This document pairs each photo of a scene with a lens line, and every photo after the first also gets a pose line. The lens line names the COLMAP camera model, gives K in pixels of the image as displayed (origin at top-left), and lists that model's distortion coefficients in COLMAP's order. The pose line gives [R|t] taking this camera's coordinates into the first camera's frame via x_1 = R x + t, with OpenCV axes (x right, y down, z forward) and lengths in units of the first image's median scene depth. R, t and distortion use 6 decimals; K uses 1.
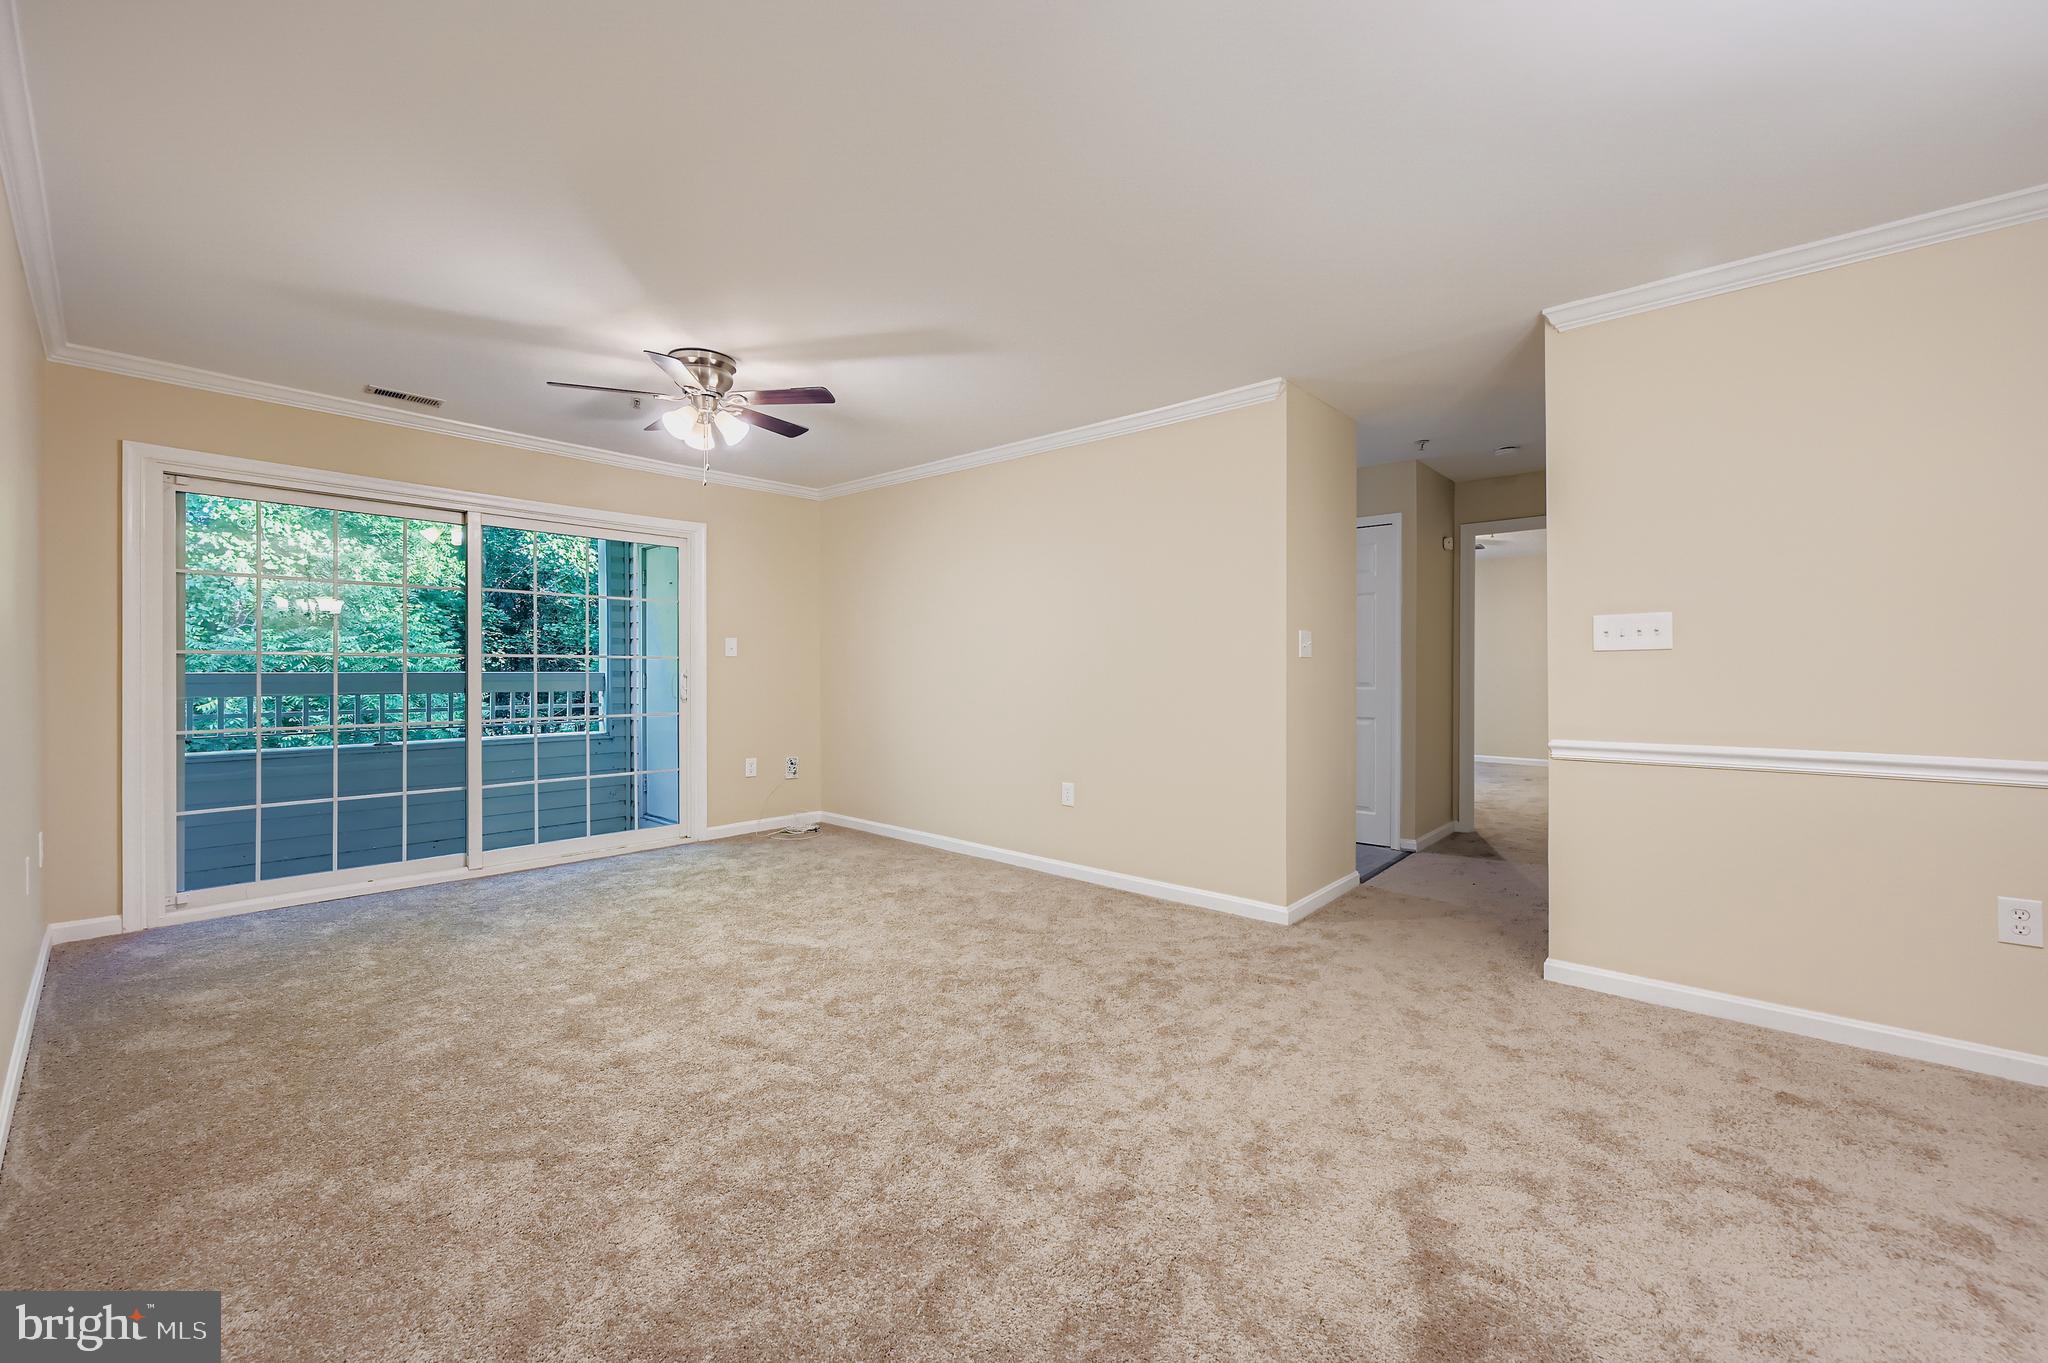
lens RADIAL K [[816.3, 0, 1027.0], [0, 816.3, 669.0], [0, 0, 1]] dist [0.000941, -0.000059]
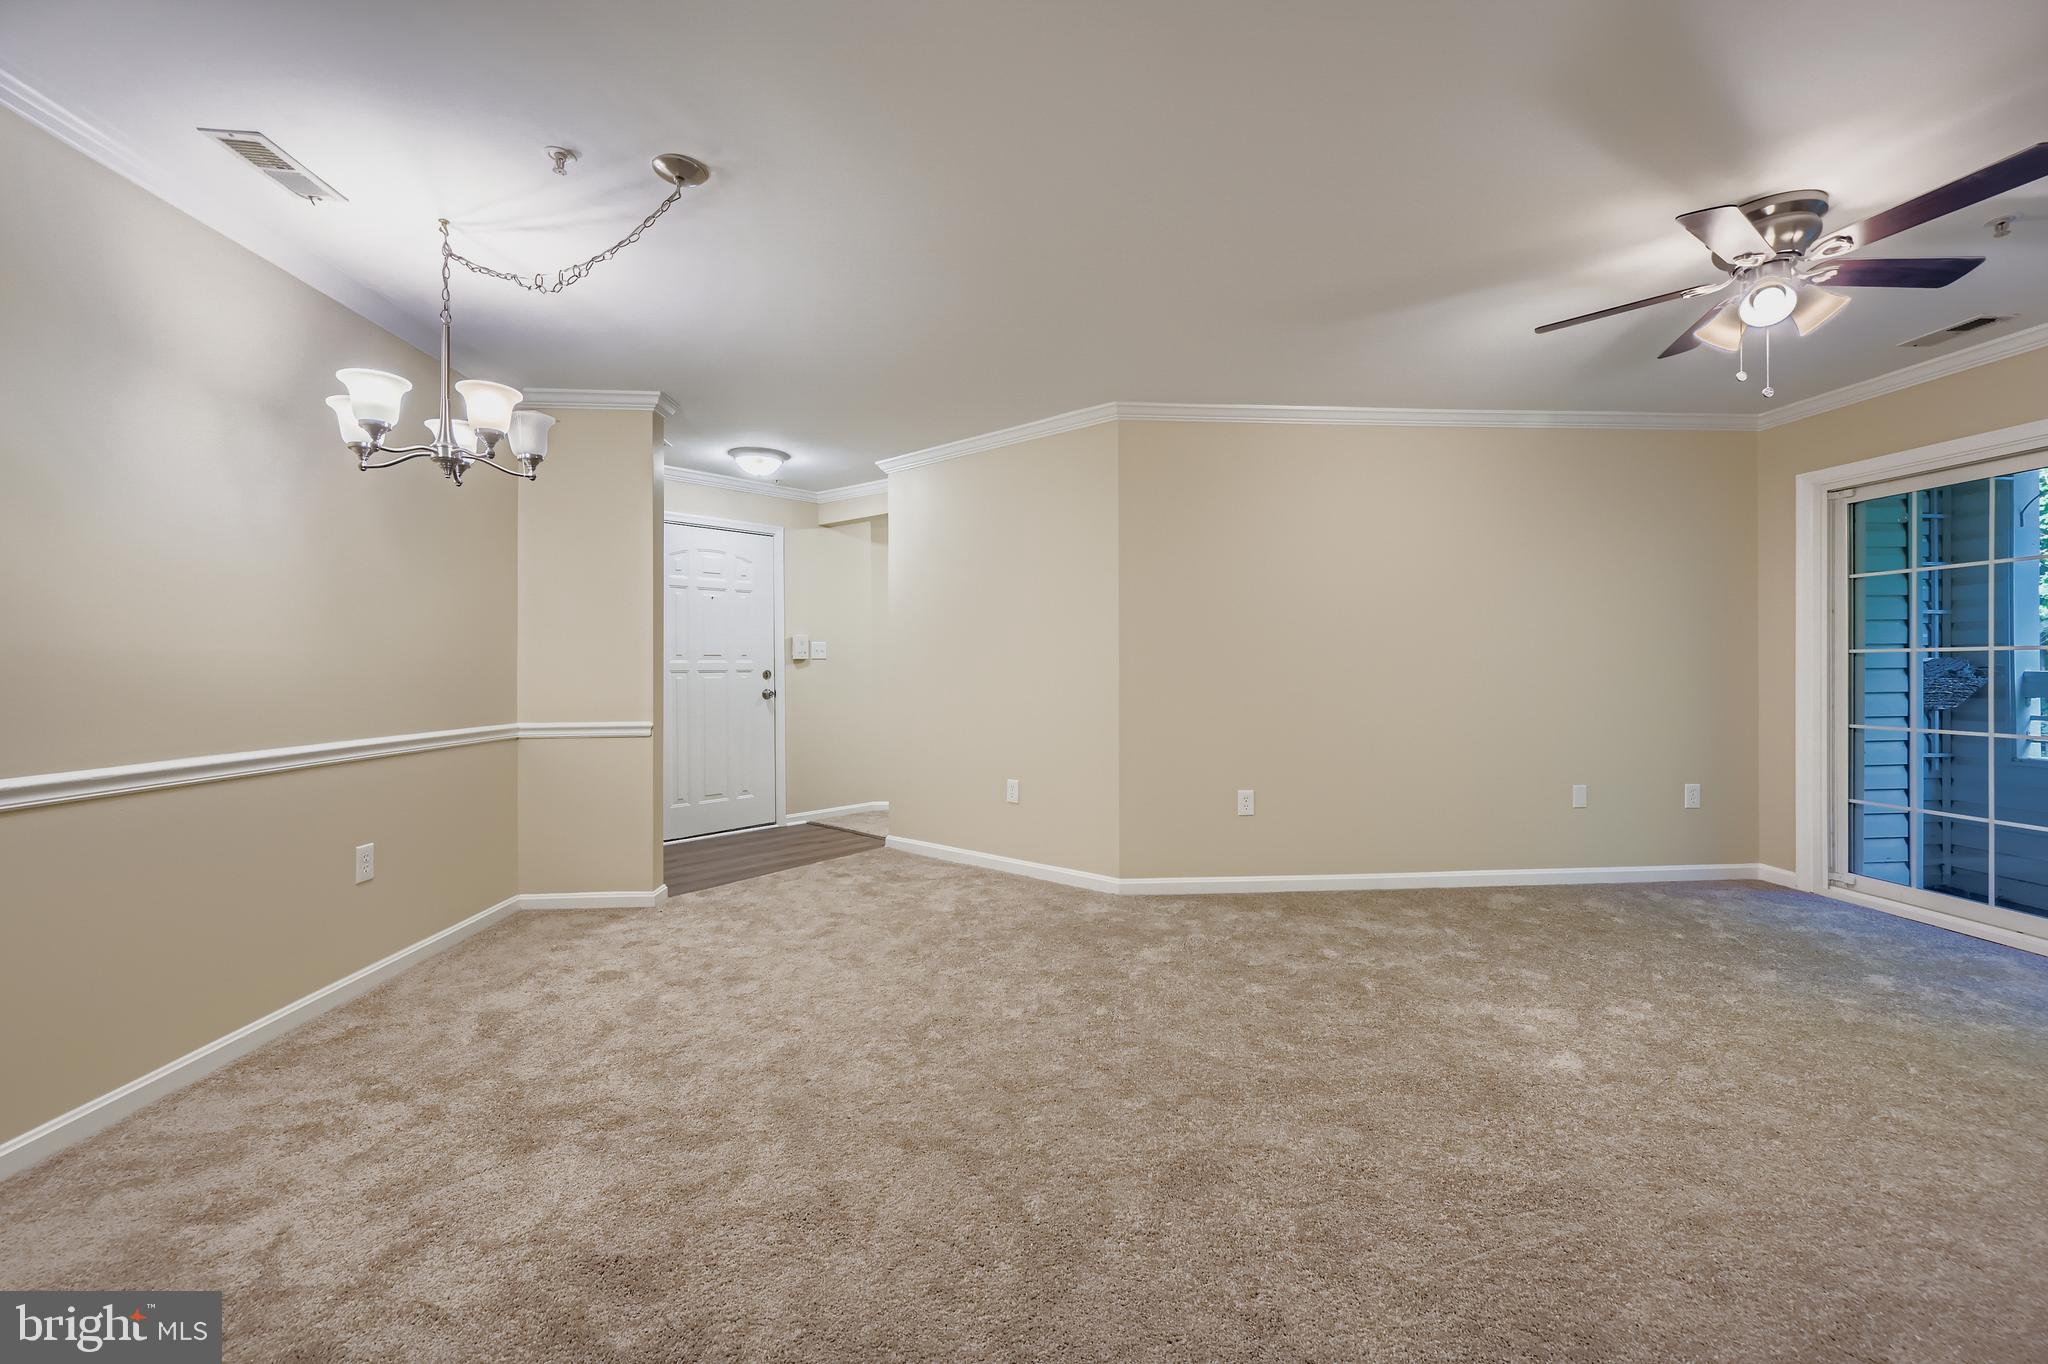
lens RADIAL K [[816.3, 0, 1027.0], [0, 816.3, 669.5], [0, 0, 1]] dist [0.000941, -0.000059]
pose [[-0.700680, -0.000063, -0.713476, 0.428353], [0.003873, 0.999985, -0.003892, 0.002706], [0.713465, -0.005490, -0.700669, 0.839569]]
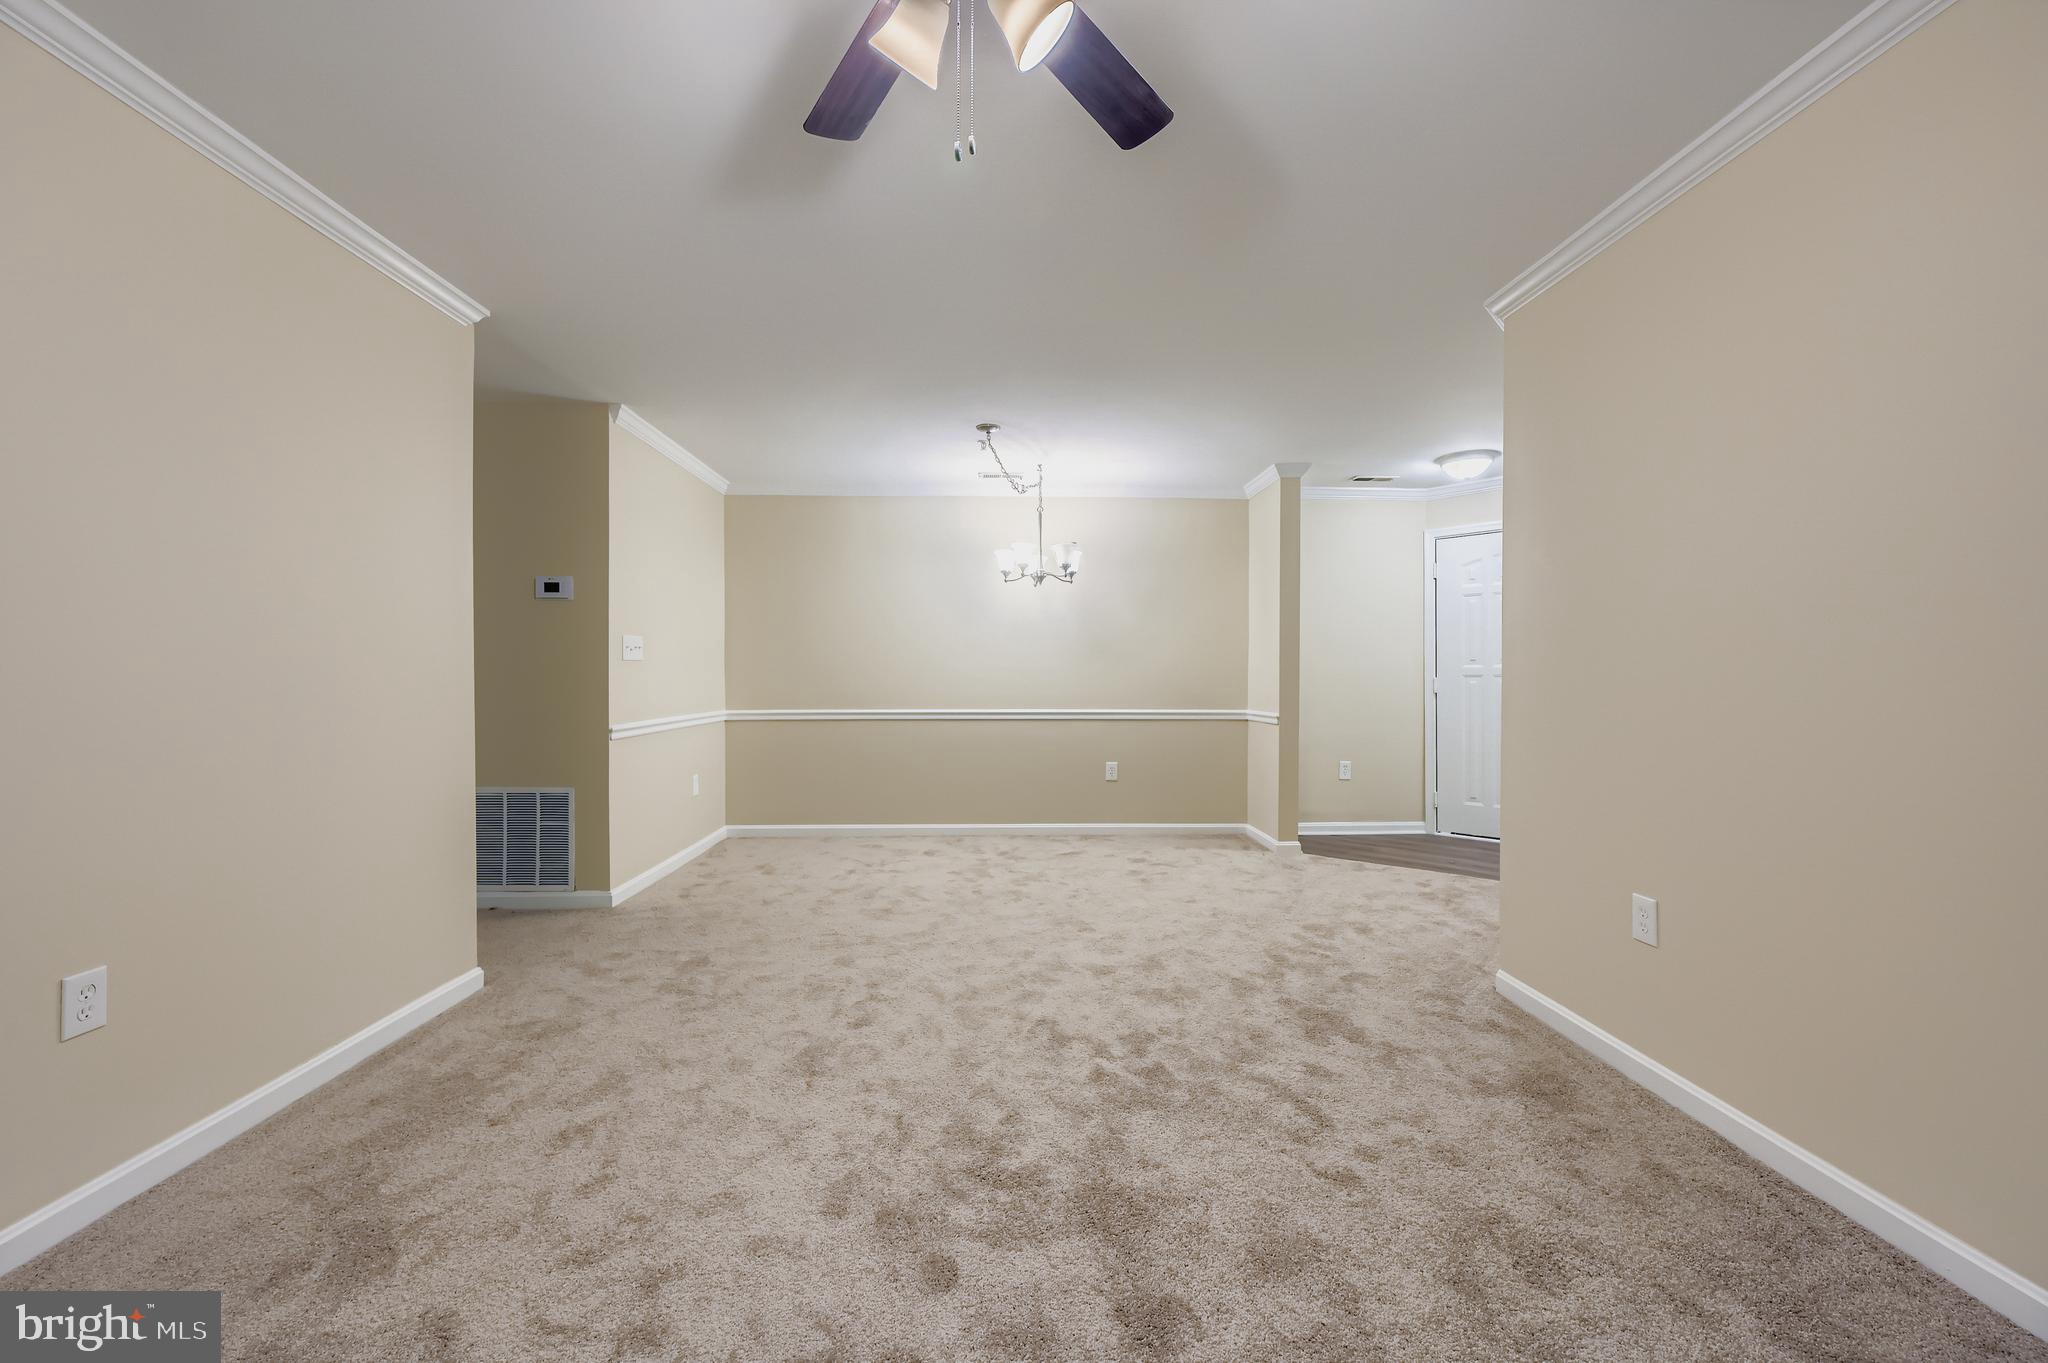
lens RADIAL K [[812.0, 0, 1028.9], [0, 812.0, 684.6], [0, 0, 1]] dist [-0.000068, 0.000352]
pose [[-0.685740, -0.008928, 0.727792, -0.546695], [-0.003147, 0.999952, 0.009302, 0.002706], [-0.727840, 0.004089, -0.685735, 0.991940]]
